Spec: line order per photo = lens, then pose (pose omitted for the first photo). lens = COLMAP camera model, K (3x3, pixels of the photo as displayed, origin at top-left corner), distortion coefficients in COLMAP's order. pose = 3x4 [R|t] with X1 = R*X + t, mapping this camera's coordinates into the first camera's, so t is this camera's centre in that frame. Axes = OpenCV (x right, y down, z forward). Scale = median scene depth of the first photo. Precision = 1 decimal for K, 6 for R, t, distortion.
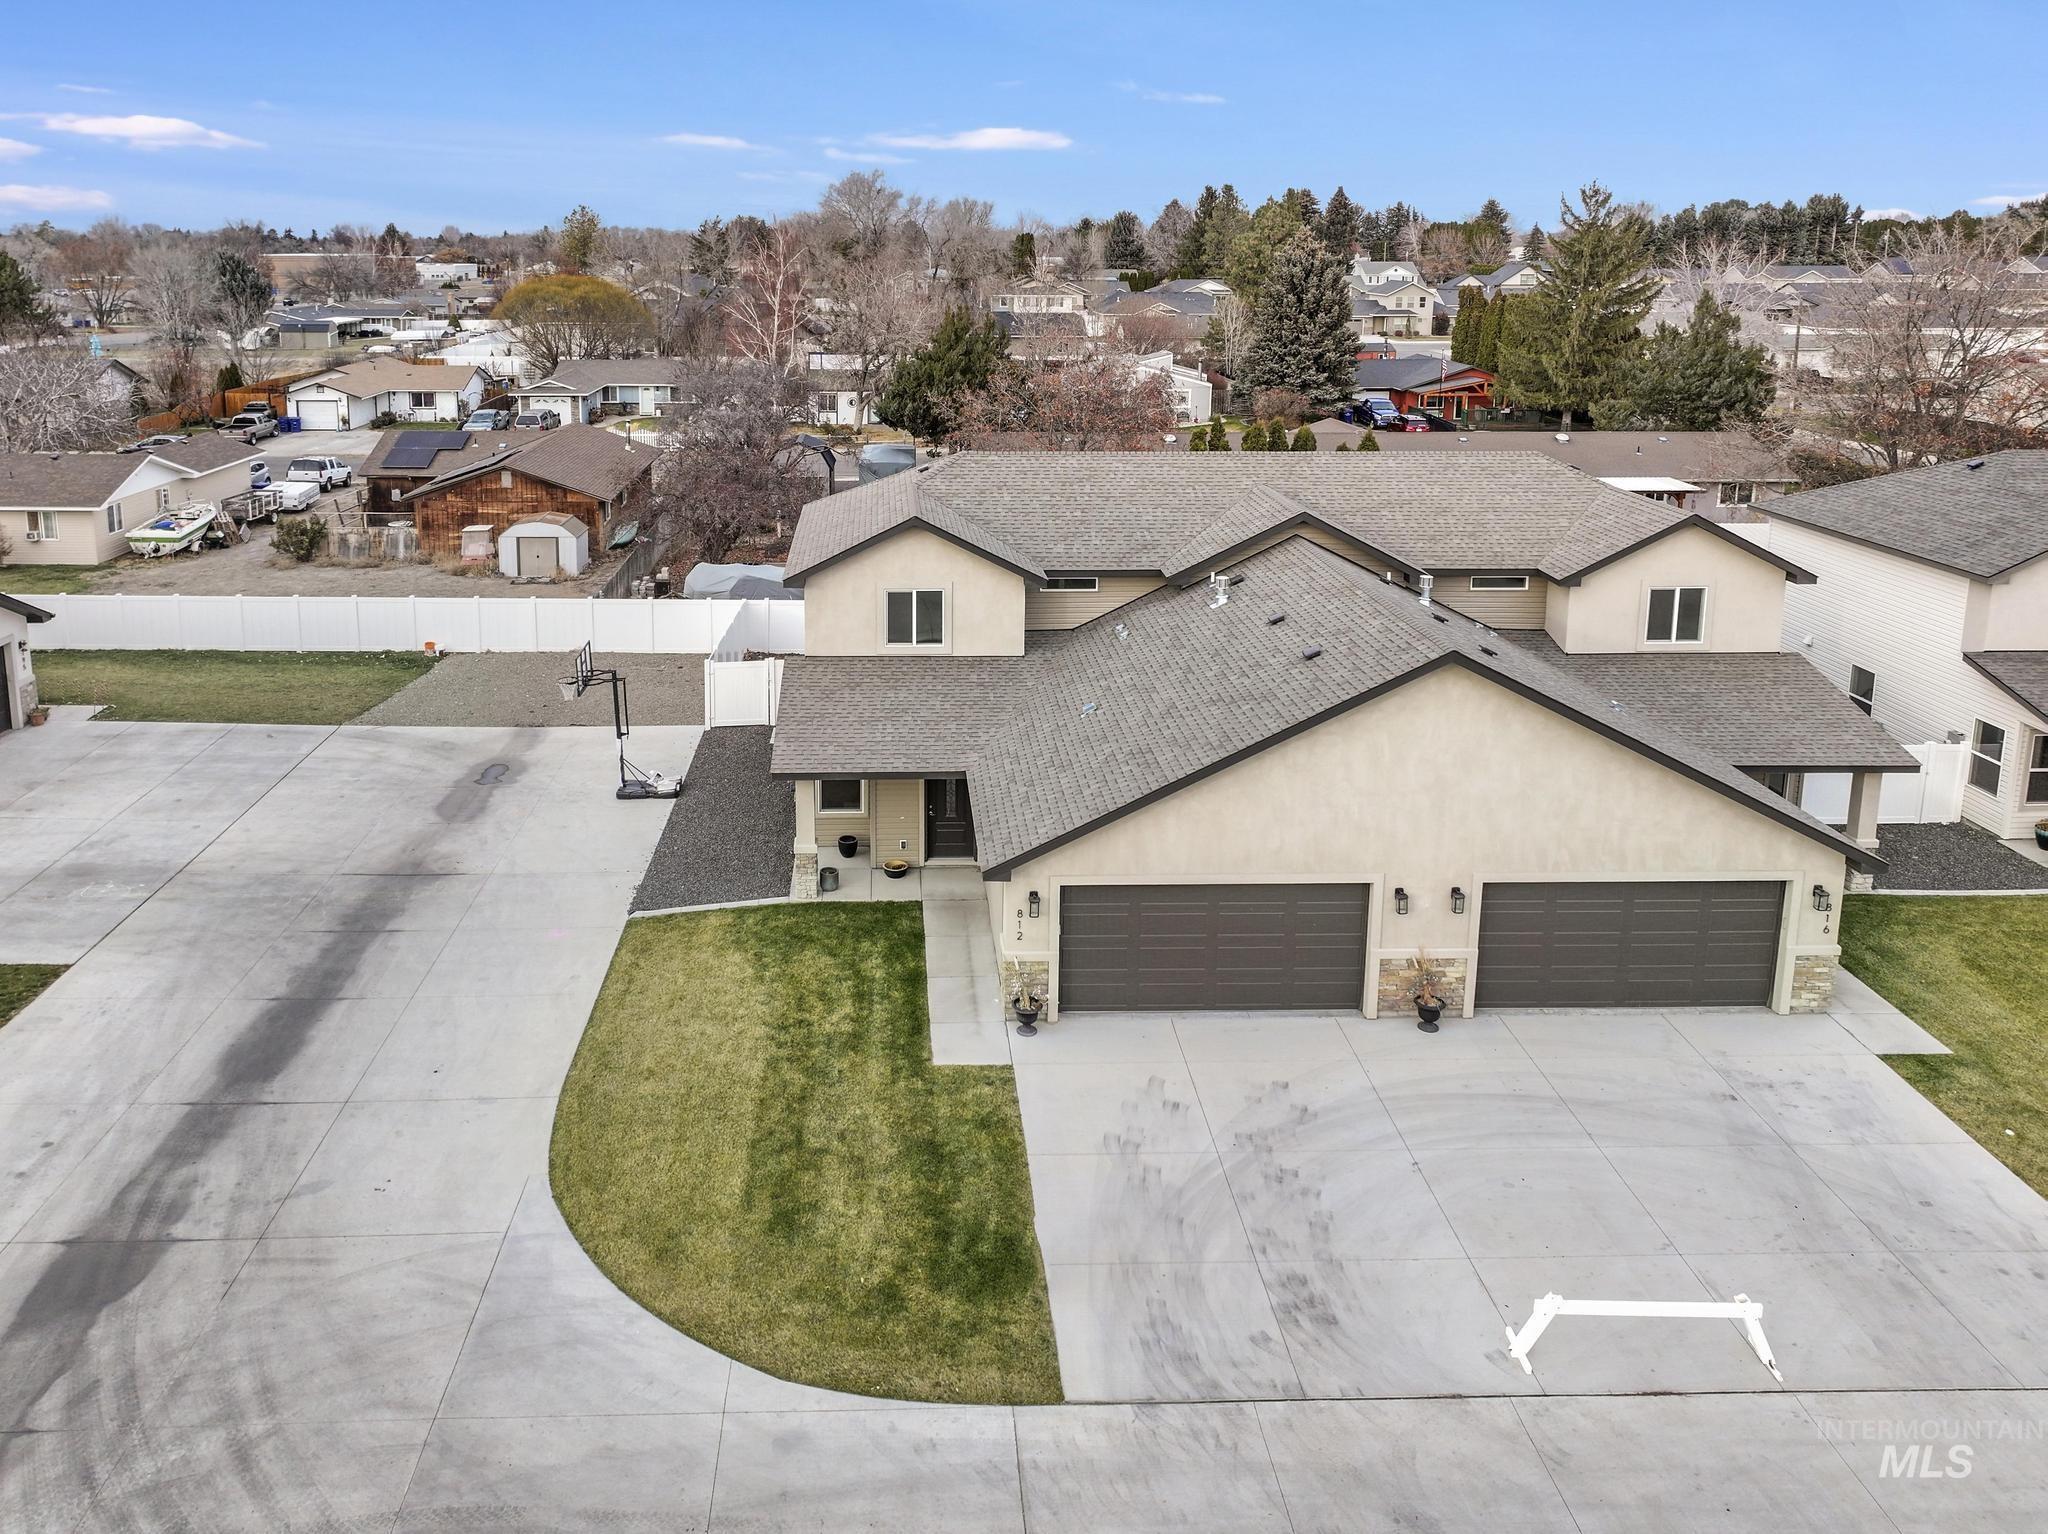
lens RADIAL K [[1515.6, 0, 926.8], [0, 1515.6, 540.2], [0, 0, 1]] dist [0.000716, 0.005049]
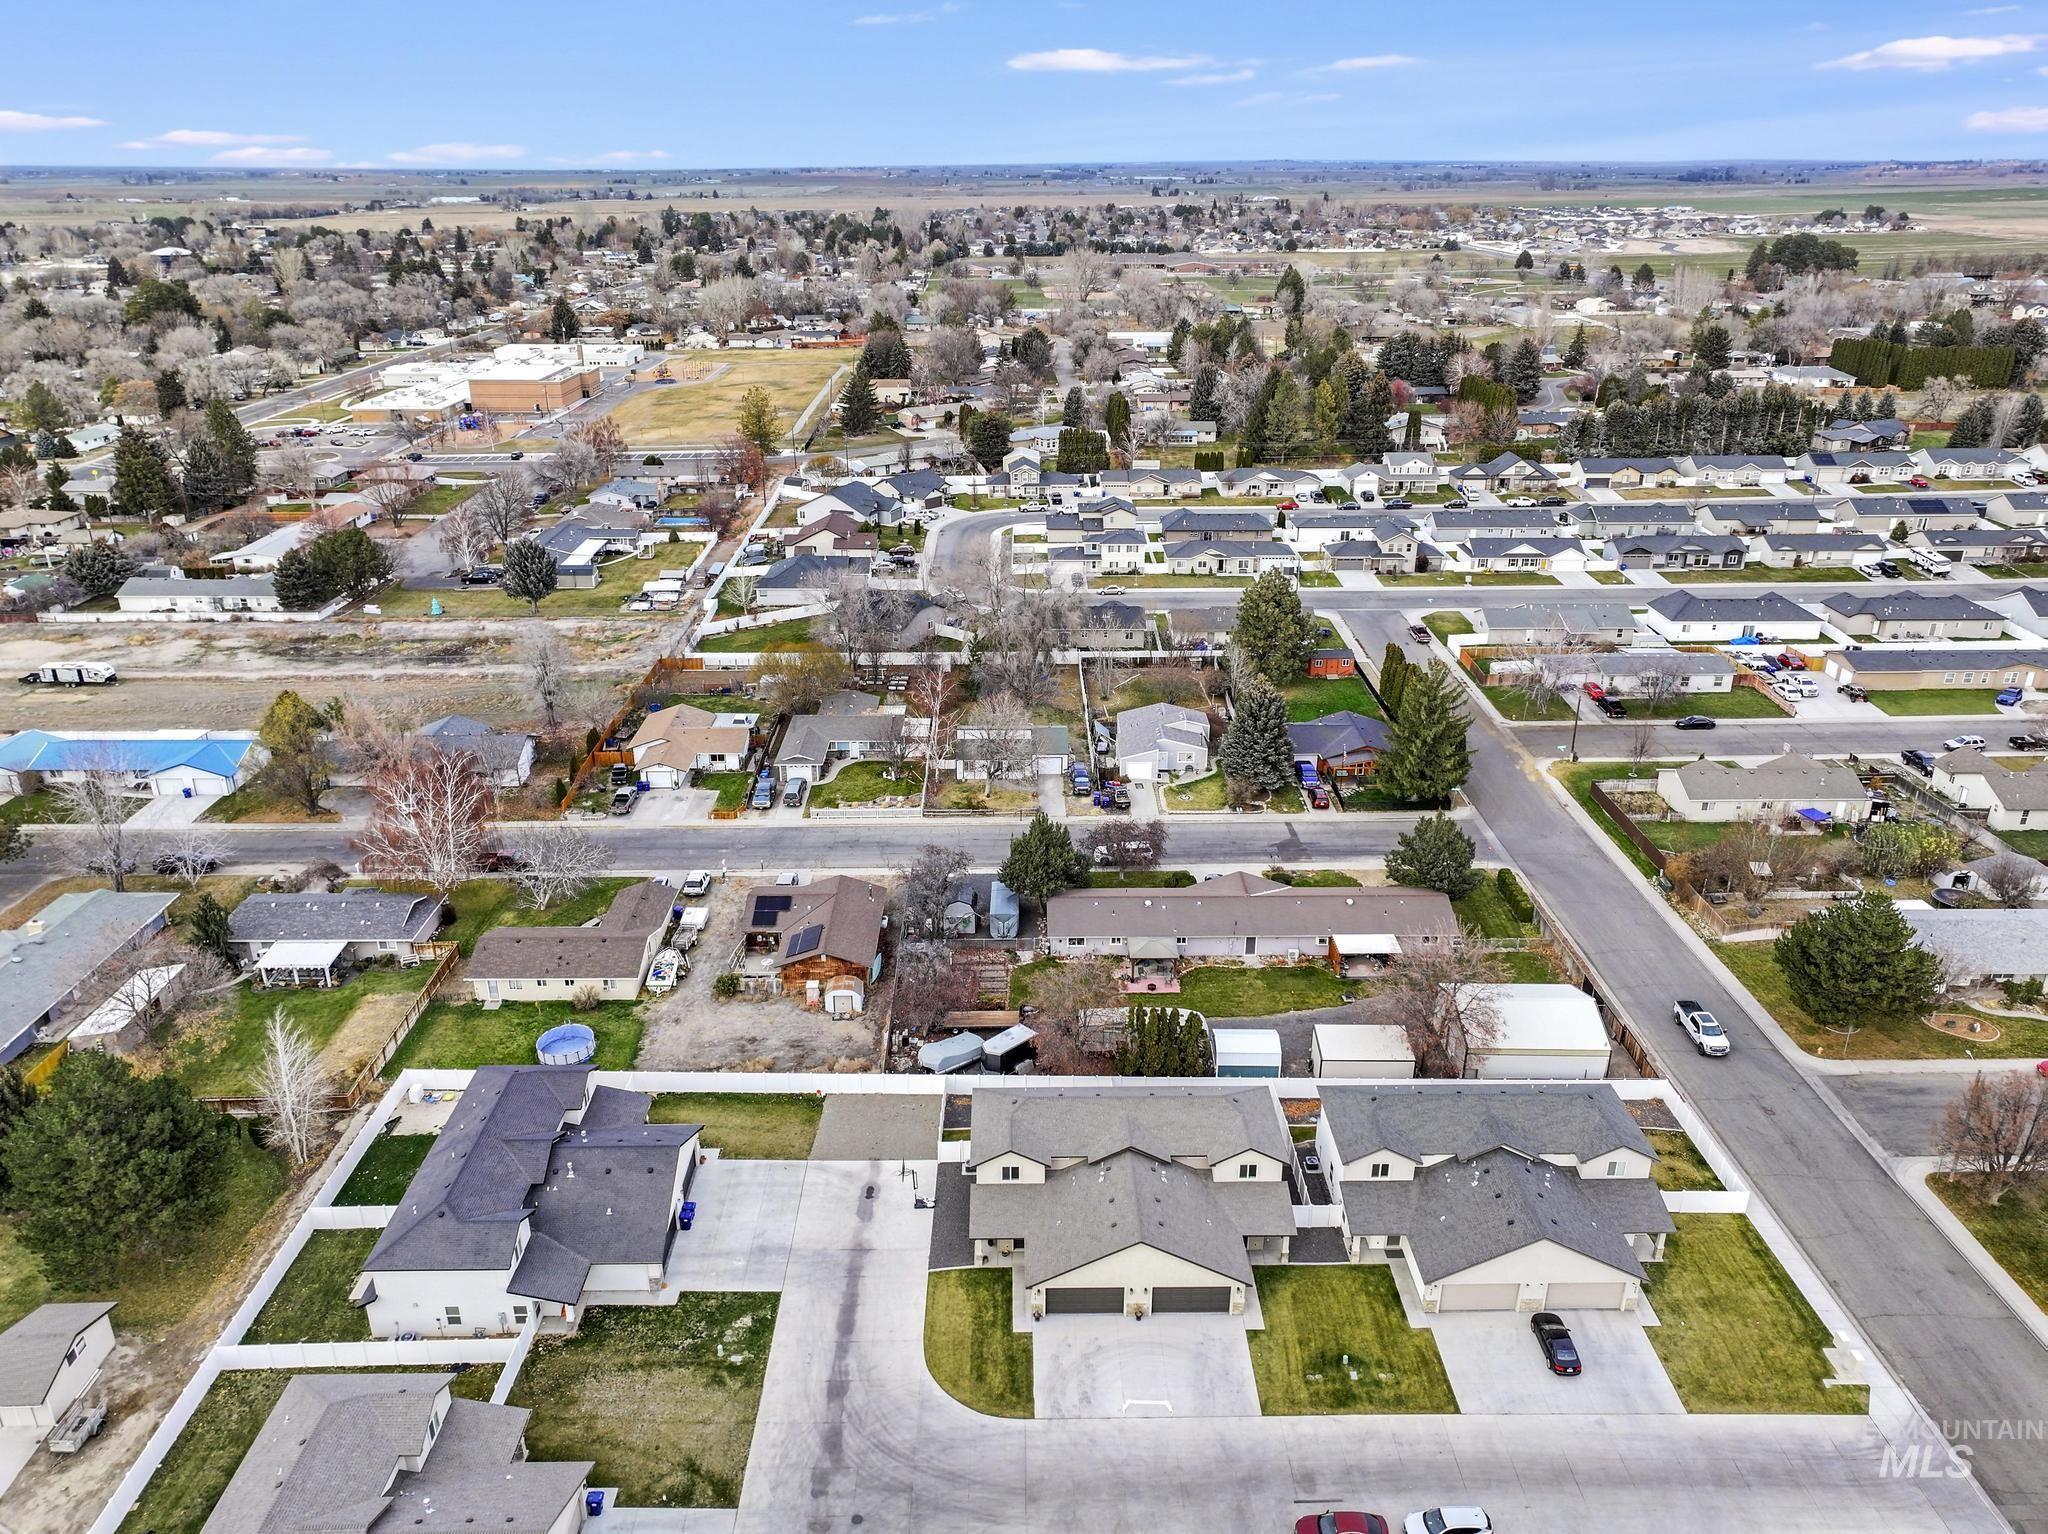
lens RADIAL K [[1482.3, 0, 1027.0], [0, 1482.3, 761.1], [0, 0, 1]] dist [-0.001499, 0.016315]
pose [[0.999897, 0.003033, -0.014021, 0.089075], [-0.000111, 0.979000, 0.203861, -1.897030], [0.014344, -0.203839, 0.978899, -2.499688]]
